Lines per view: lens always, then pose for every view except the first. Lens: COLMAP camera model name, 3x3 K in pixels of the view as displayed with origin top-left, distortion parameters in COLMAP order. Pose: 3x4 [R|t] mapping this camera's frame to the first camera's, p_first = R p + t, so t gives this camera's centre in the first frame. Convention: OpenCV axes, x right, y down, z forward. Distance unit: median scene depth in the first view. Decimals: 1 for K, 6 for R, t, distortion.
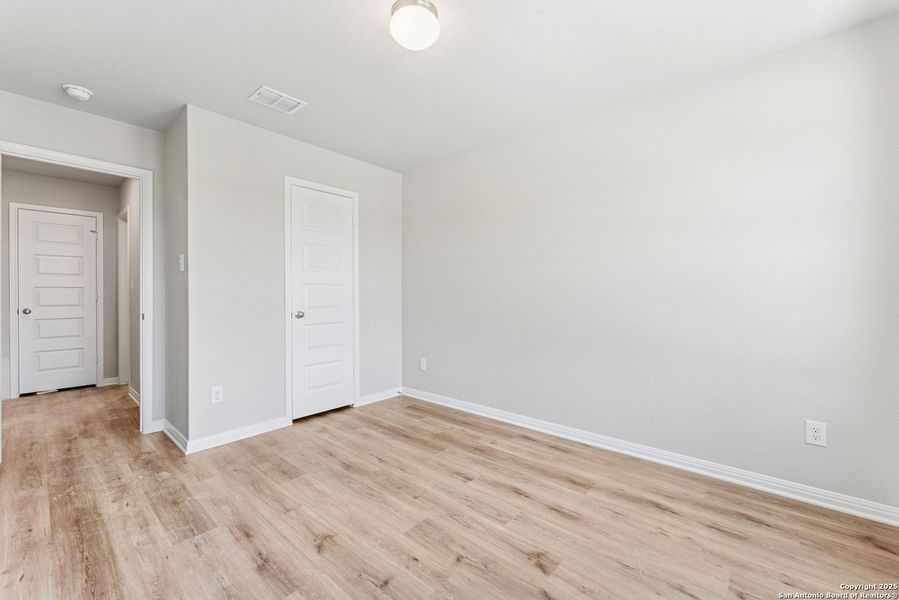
lens RADIAL K [[365.7, 0, 449.5], [0, 365.7, 300.0], [0, 0, 1]] dist [-0.002106, -0.000107]
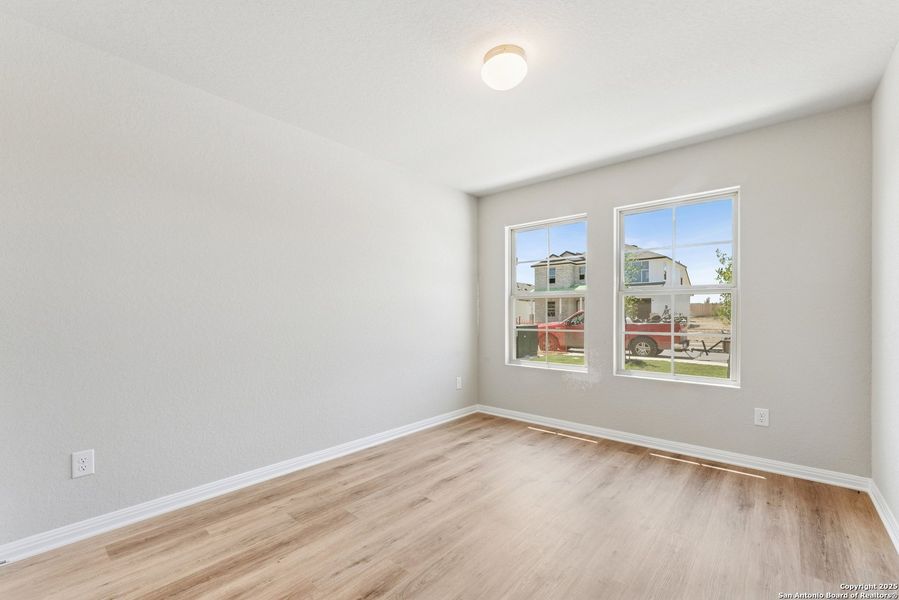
lens RADIAL K [[365.7, 0, 449.5], [0, 365.7, 300.0], [0, 0, 1]] dist [-0.002106, -0.000107]
pose [[0.011750, 0.042865, 0.999012, -0.853298], [0.014081, 0.998975, -0.043029, -0.016002], [-0.999832, 0.014573, 0.011134, 0.789764]]
